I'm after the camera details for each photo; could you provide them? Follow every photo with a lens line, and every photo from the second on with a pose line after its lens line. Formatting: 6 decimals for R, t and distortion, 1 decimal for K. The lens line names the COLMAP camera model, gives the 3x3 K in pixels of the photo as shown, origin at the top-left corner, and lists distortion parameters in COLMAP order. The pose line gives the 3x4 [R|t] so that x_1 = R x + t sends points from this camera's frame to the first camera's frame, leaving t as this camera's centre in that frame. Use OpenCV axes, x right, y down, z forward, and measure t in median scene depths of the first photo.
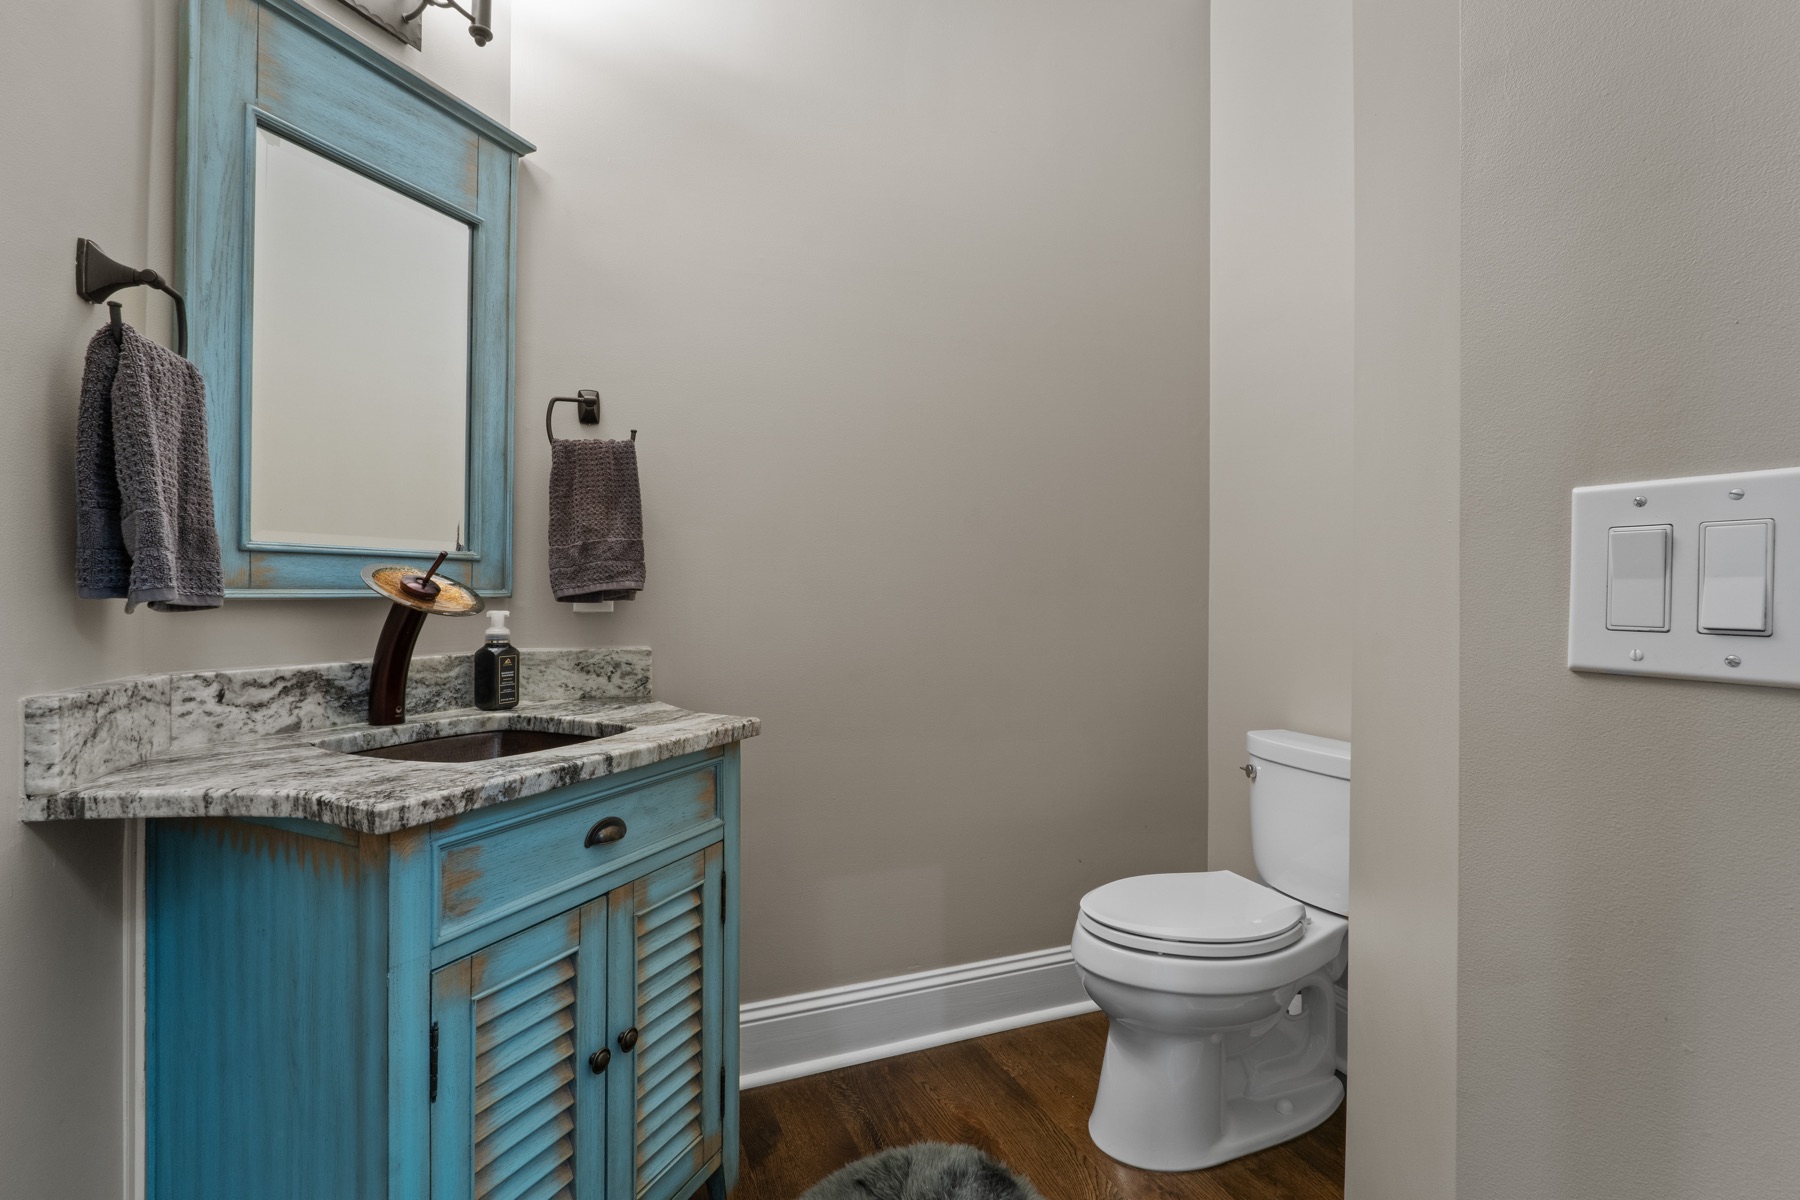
lens RADIAL K [[828.5, 0, 904.3], [0, 828.5, 597.9], [0, 0, 1]] dist [-0.006896, 0.000284]
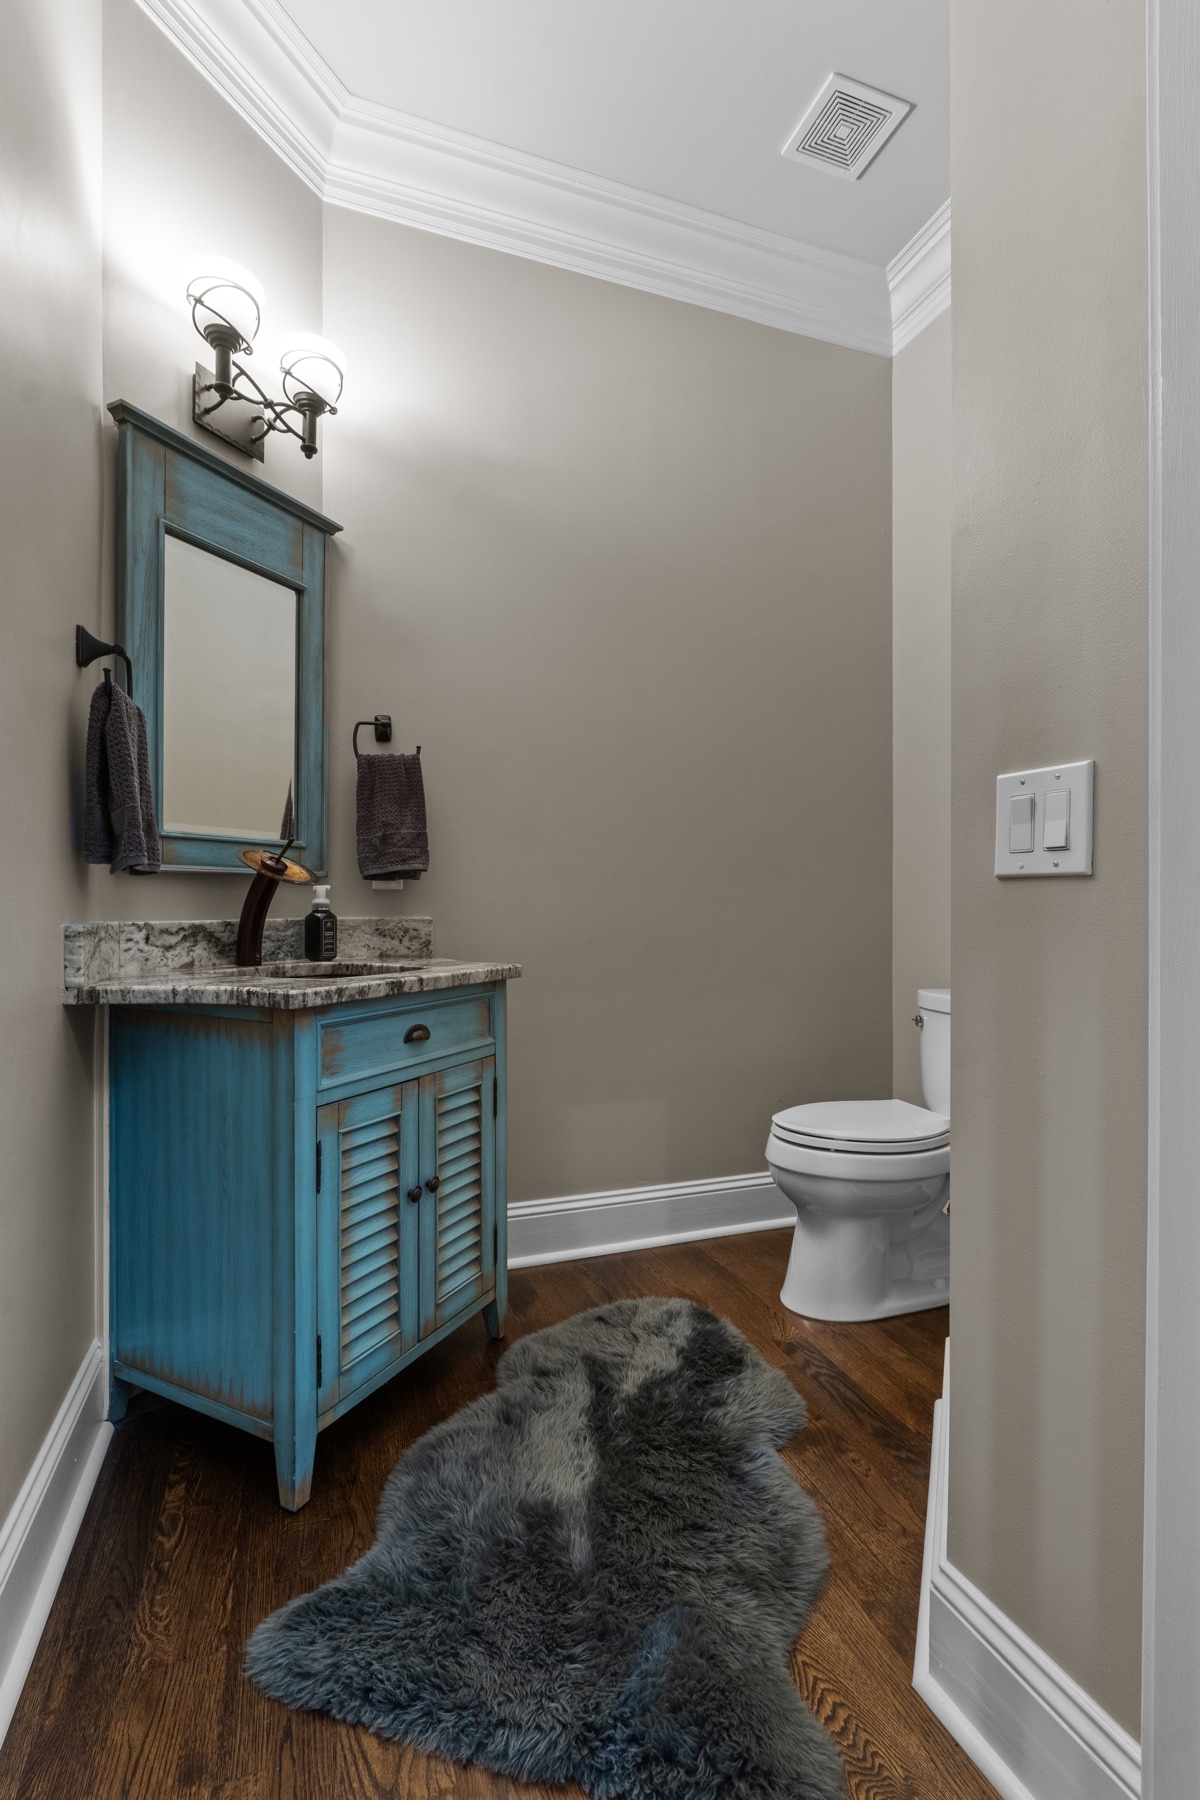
lens RADIAL K [[835.9, 0, 602.9], [0, 835.9, 913.7], [0, 0, 1]] dist [-0.001085, 0.000119]
pose [[0.999070, -0.005715, -0.042742, 0.013964], [0.005998, 0.999961, 0.006514, 0.061746], [0.042703, -0.006764, 0.999065, -0.350408]]
